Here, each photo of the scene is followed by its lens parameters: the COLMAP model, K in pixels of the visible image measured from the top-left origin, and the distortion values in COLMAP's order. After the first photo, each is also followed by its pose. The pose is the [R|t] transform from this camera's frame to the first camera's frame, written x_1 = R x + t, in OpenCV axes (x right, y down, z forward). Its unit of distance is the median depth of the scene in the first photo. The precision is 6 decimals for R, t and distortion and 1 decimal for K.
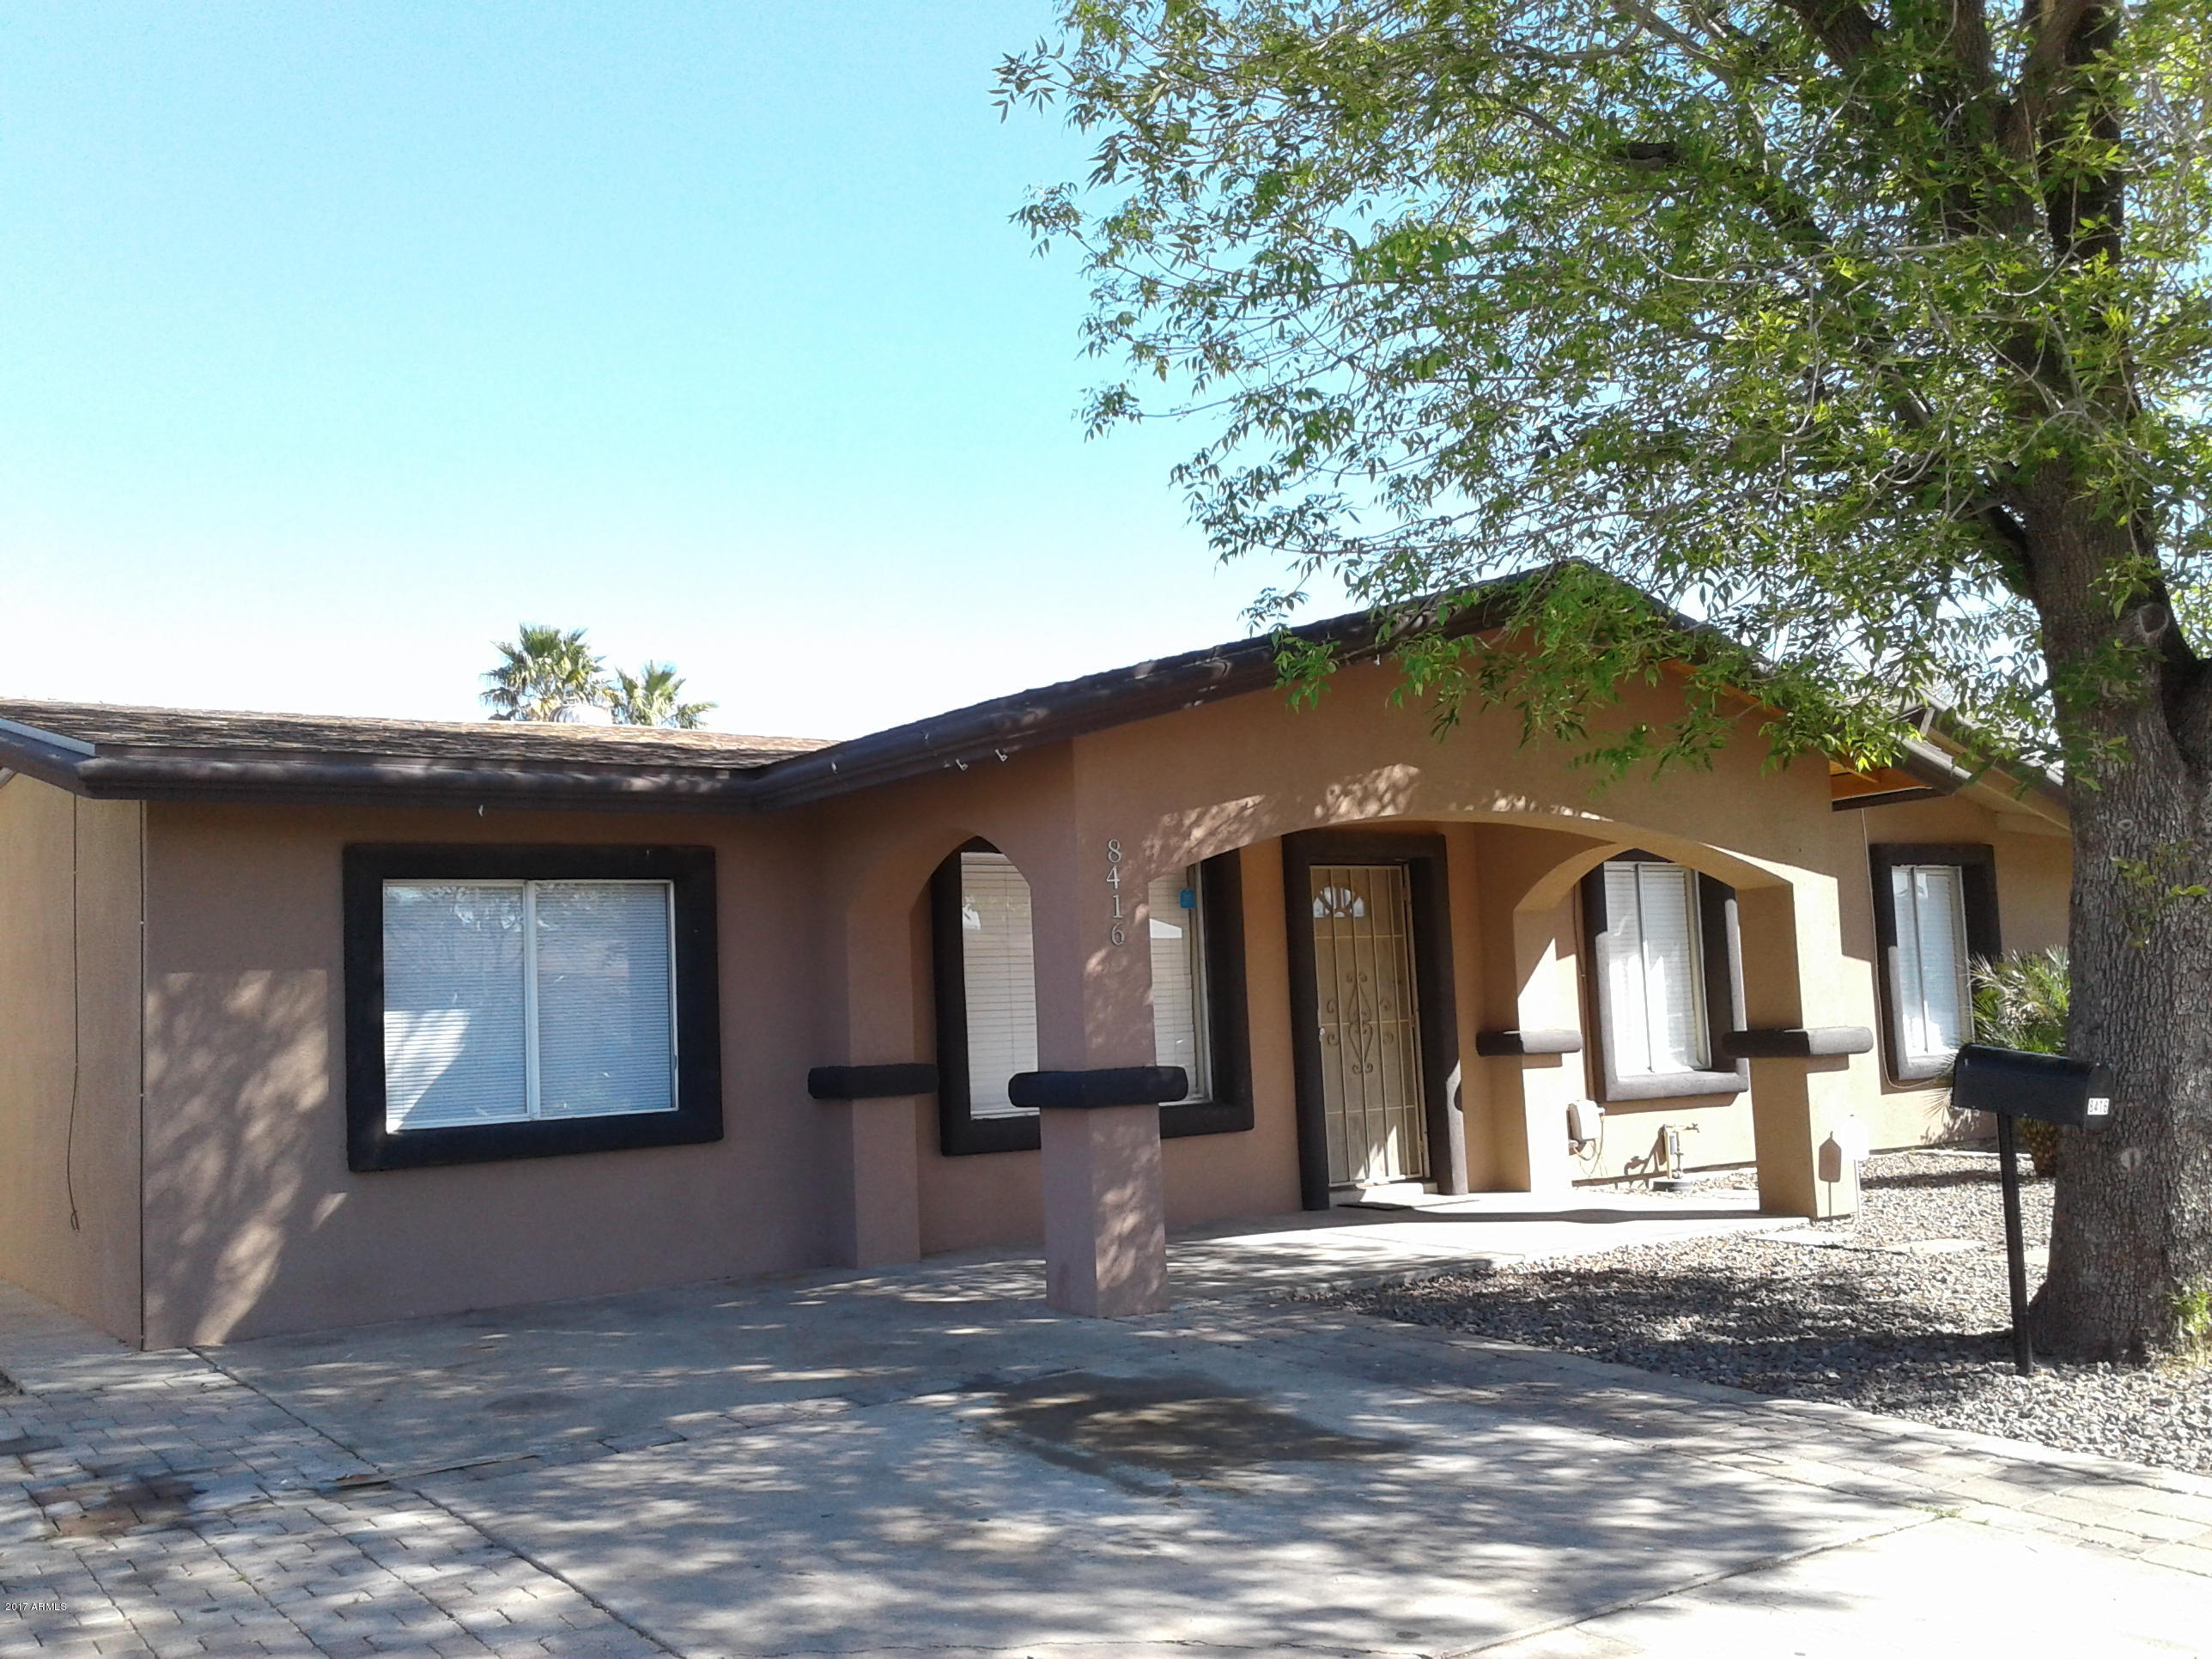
lens RADIAL K [[2003.7, 0, 1106.0], [0, 2003.7, 829.5], [0, 0, 1]] dist [0.092592, 0.002773]
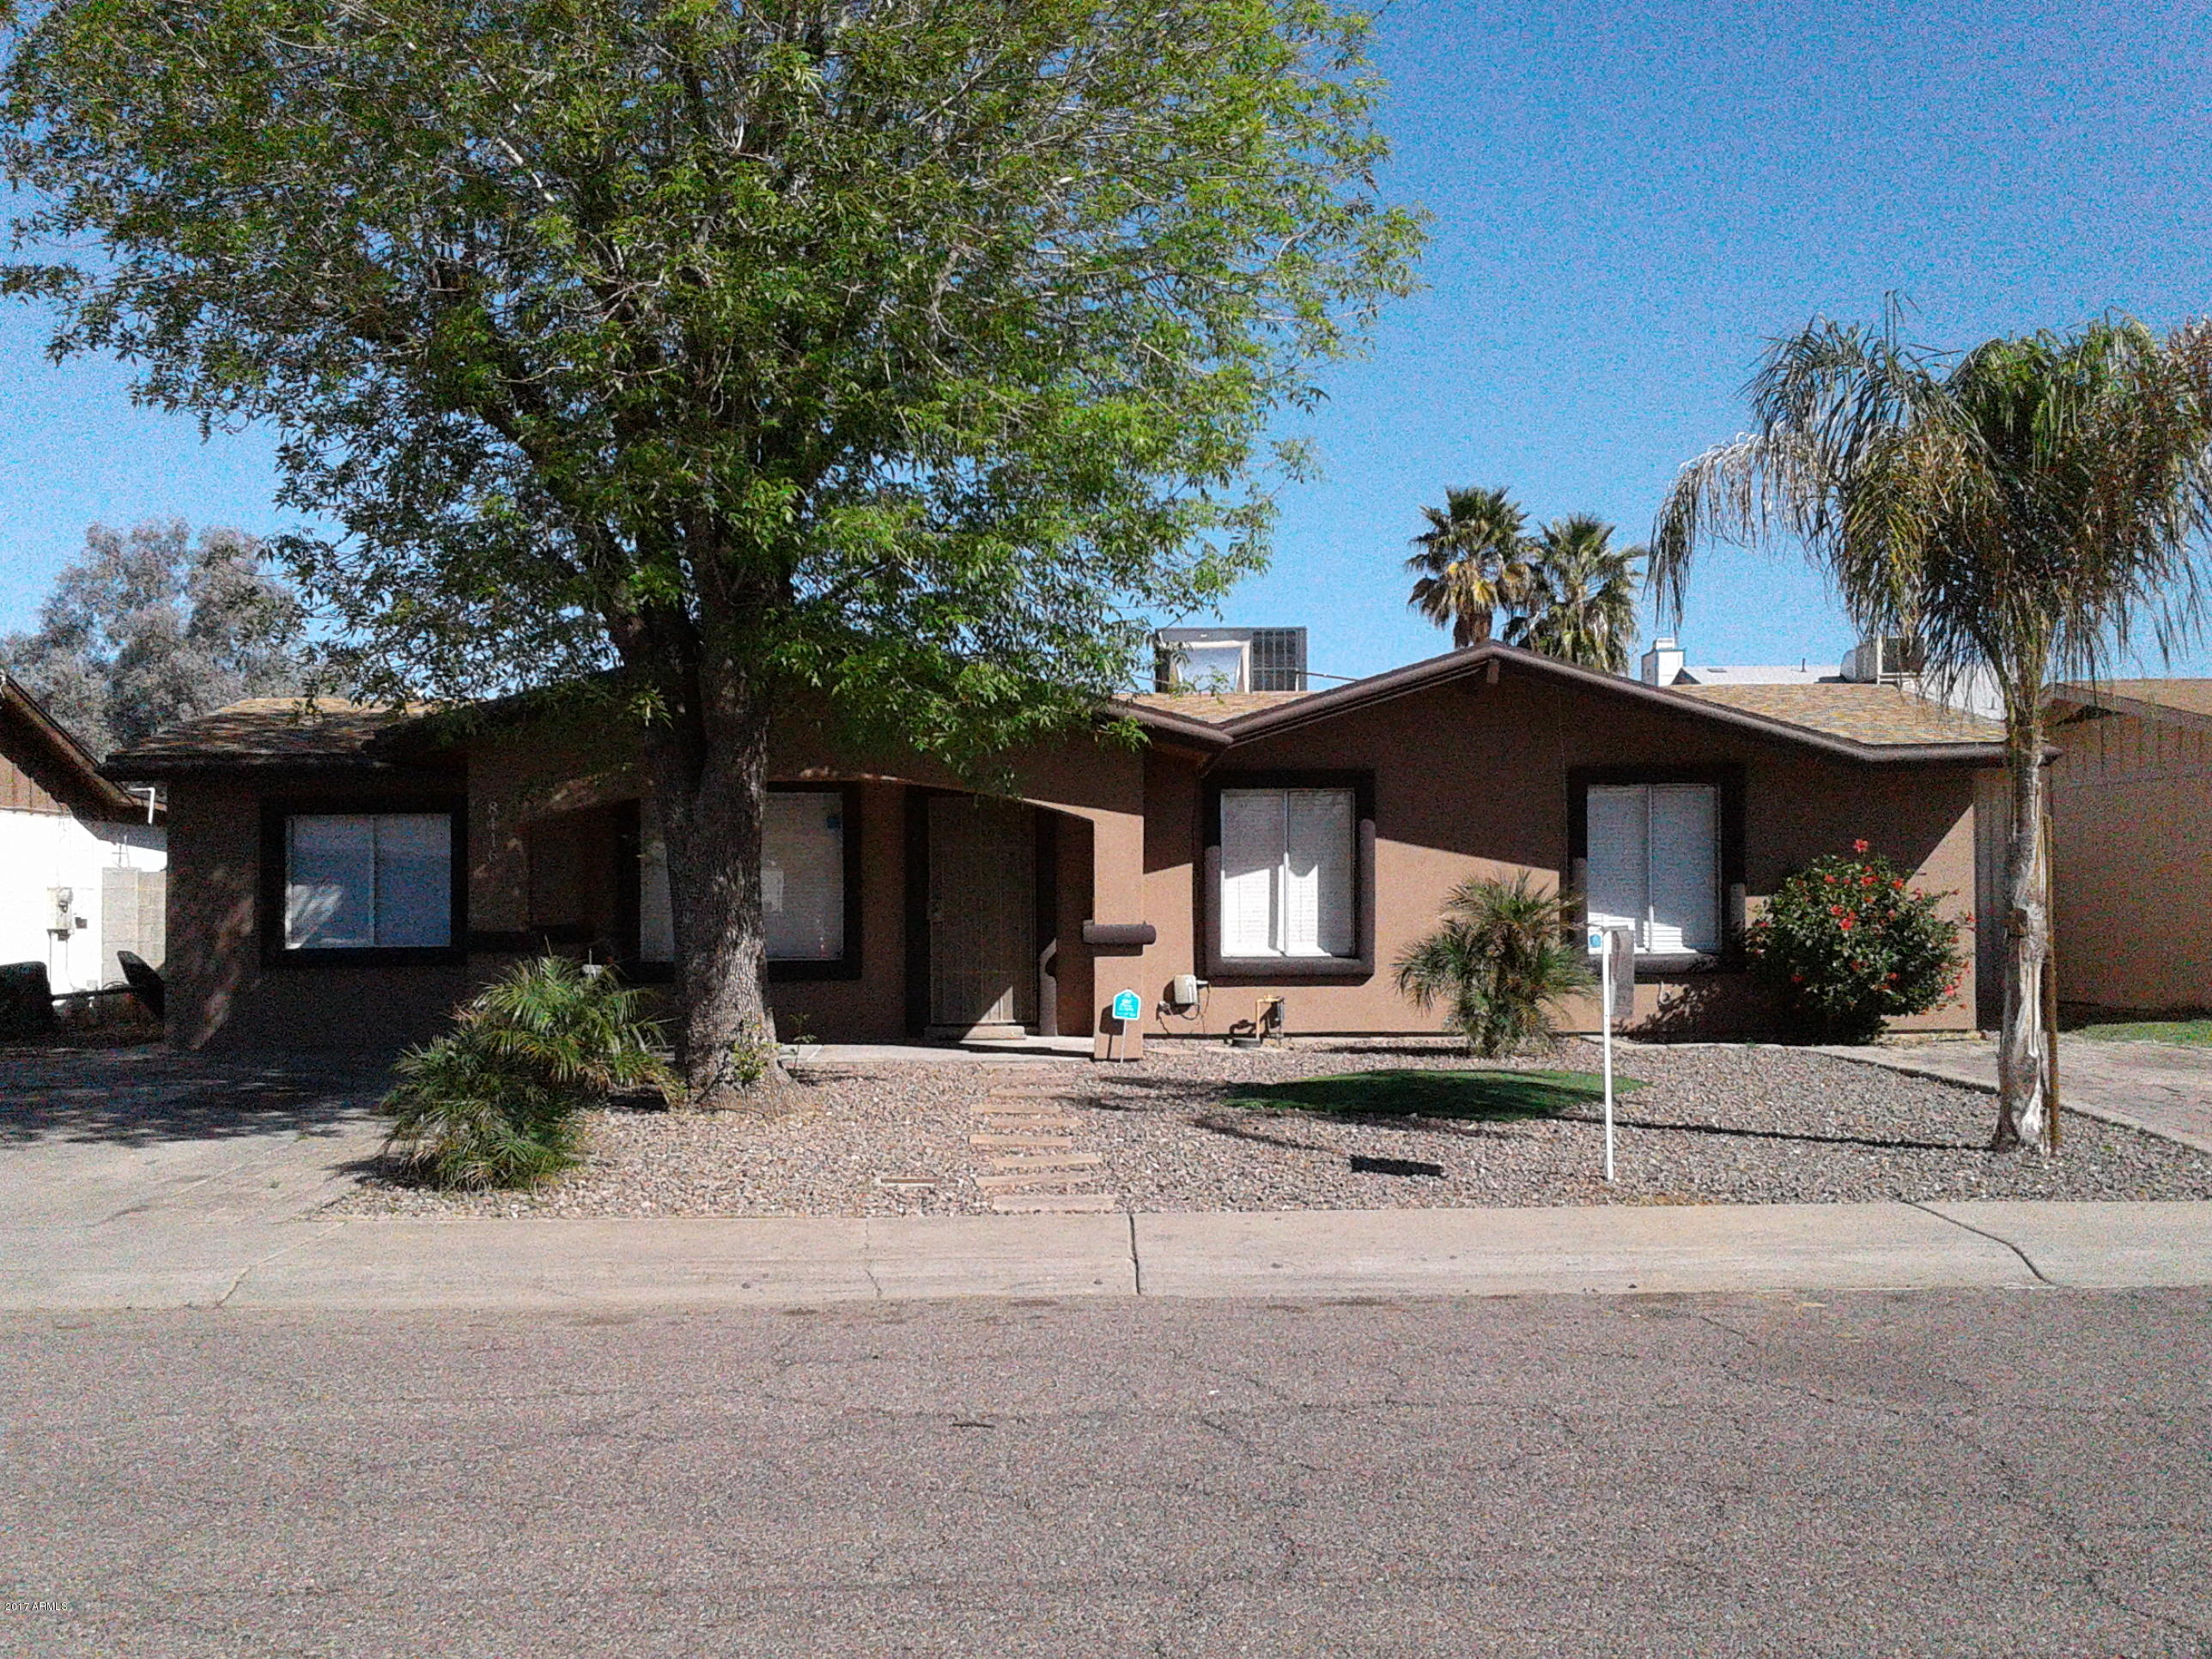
lens RADIAL K [[2189.7, 0, 1106.0], [0, 2189.7, 829.5], [0, 0, 1]] dist [0.130711, 0.001429]
pose [[0.835663, 0.017445, -0.548965, 1.183698], [0.025014, 0.997250, 0.069768, -0.072714], [0.548672, -0.072034, 0.832929, -0.248511]]
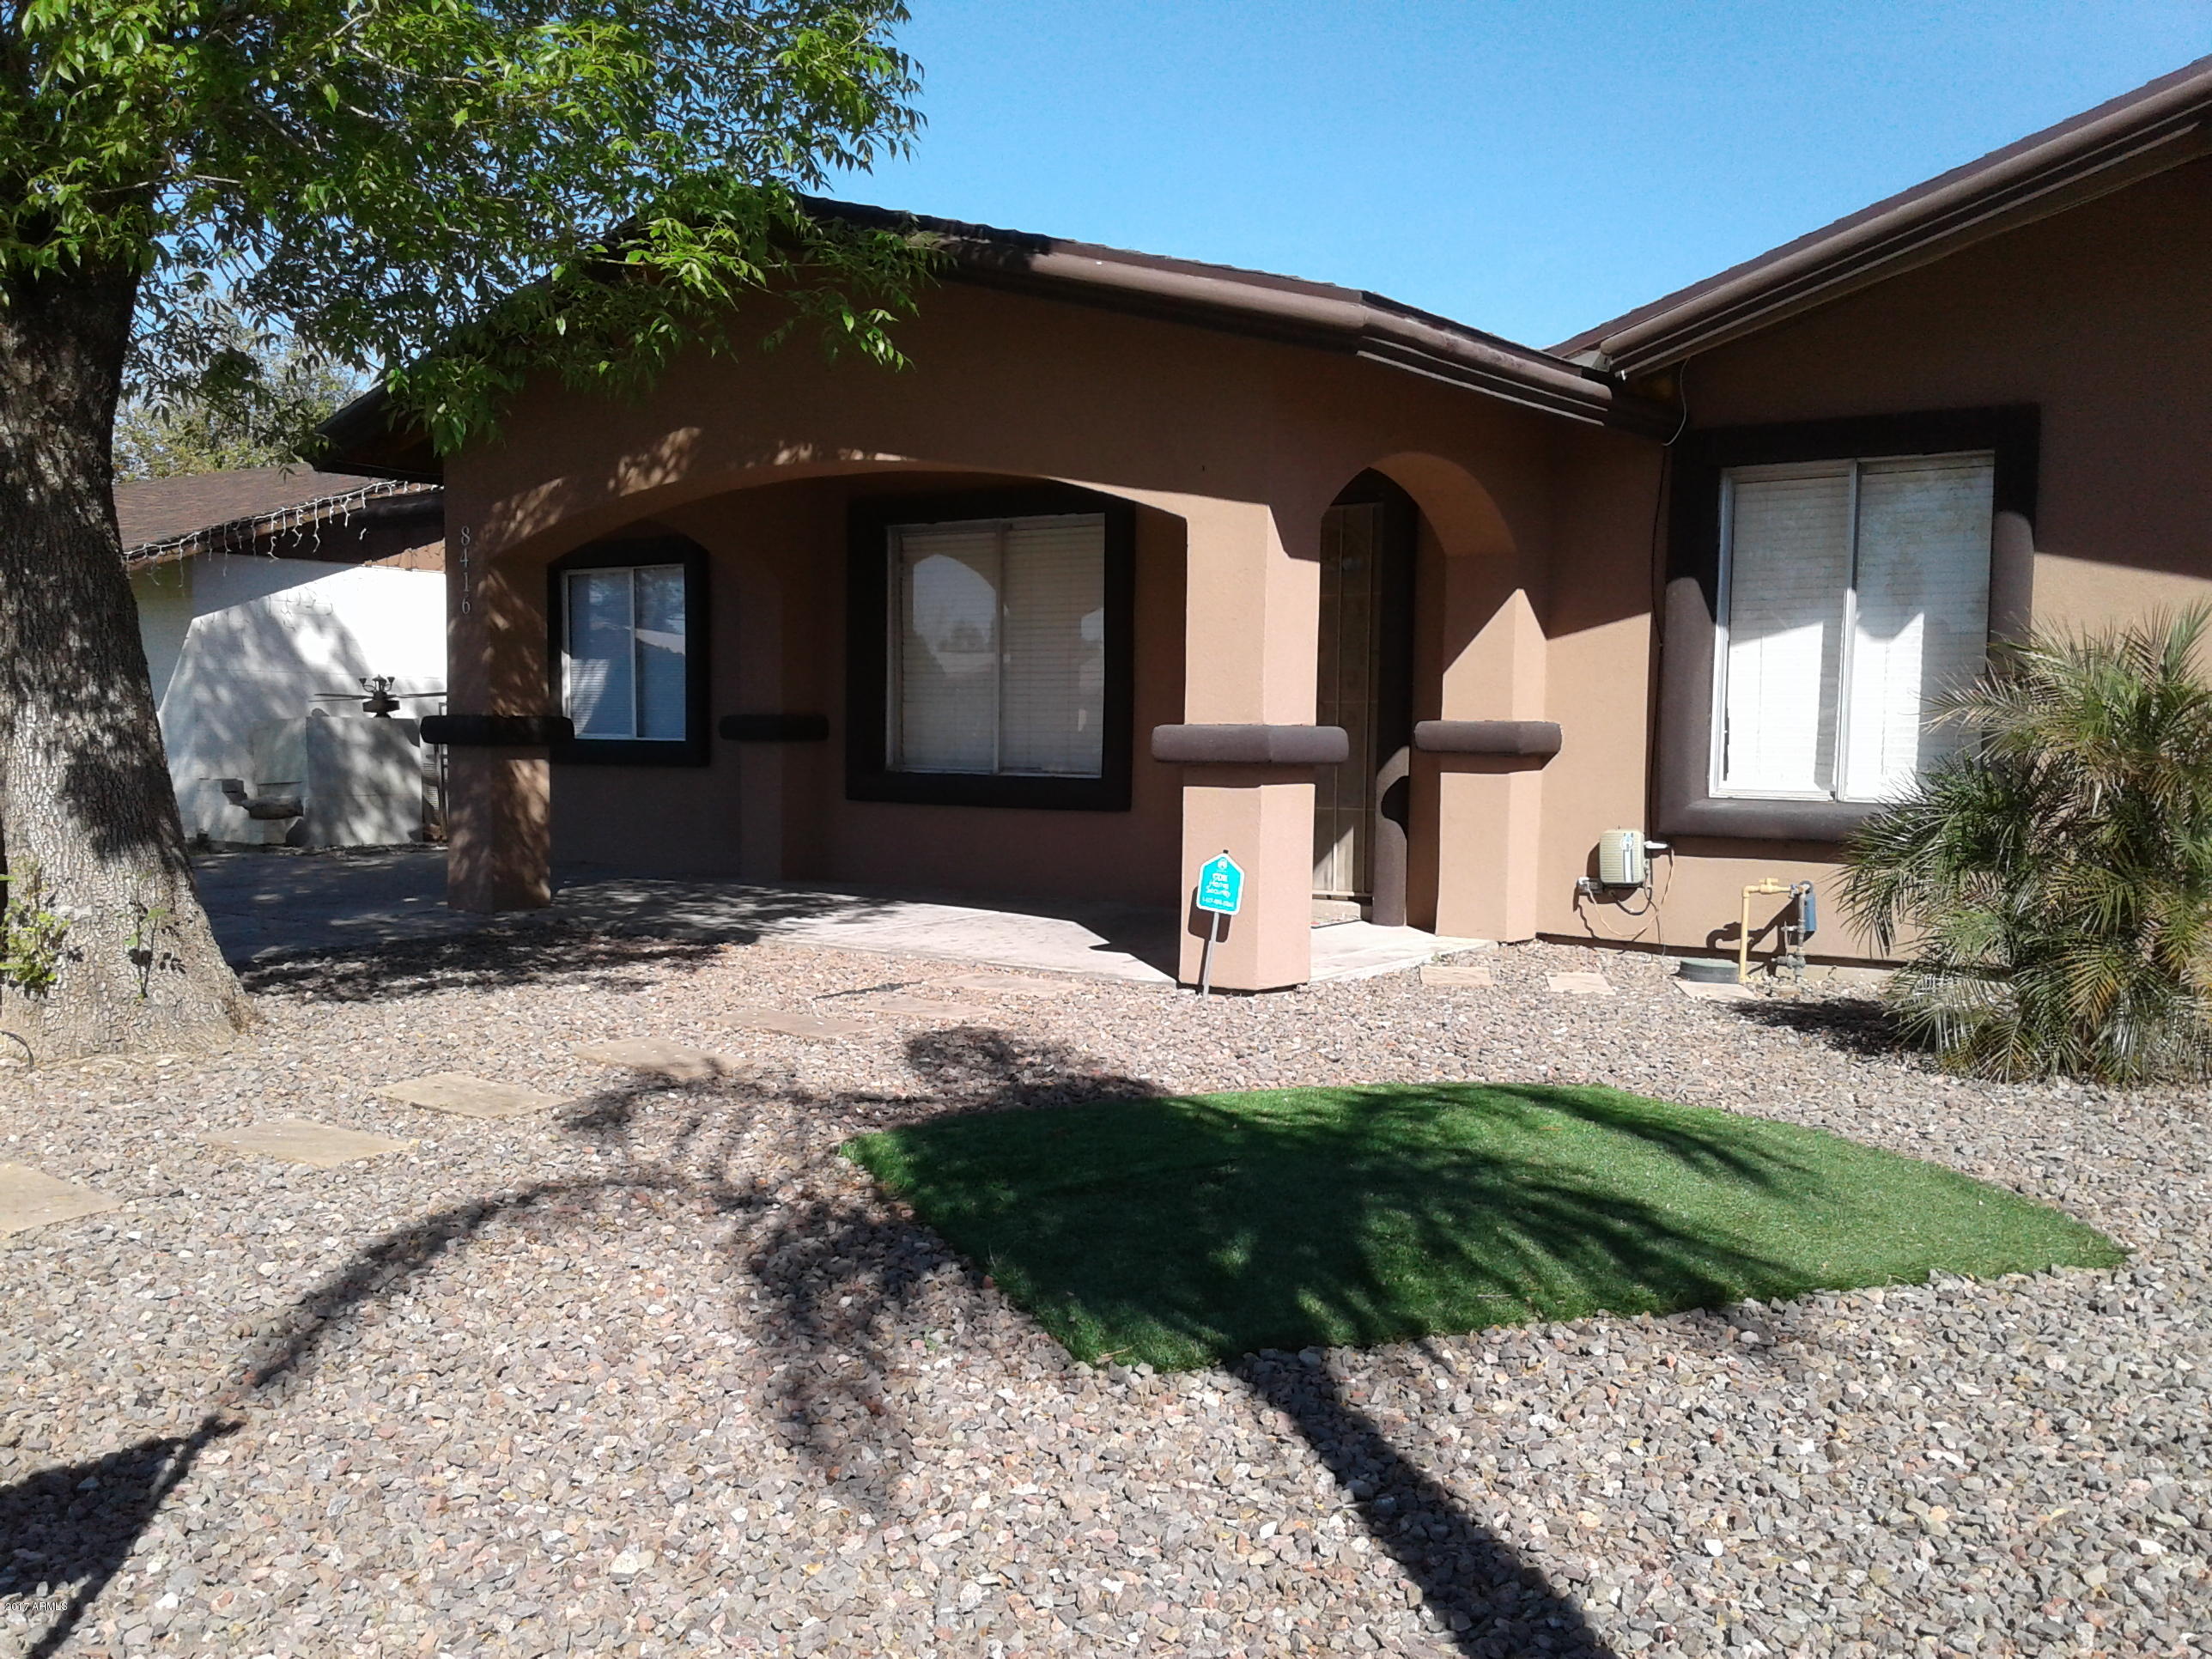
lens RADIAL K [[2109.4, 0, 1106.0], [0, 2109.4, 829.5], [0, 0, 1]] dist [0.104174, -0.191573]
pose [[0.329206, 0.094545, -0.939513, 1.042306], [0.067951, 0.990023, 0.123438, 0.041236], [0.941810, -0.104477, 0.319497, 0.736257]]
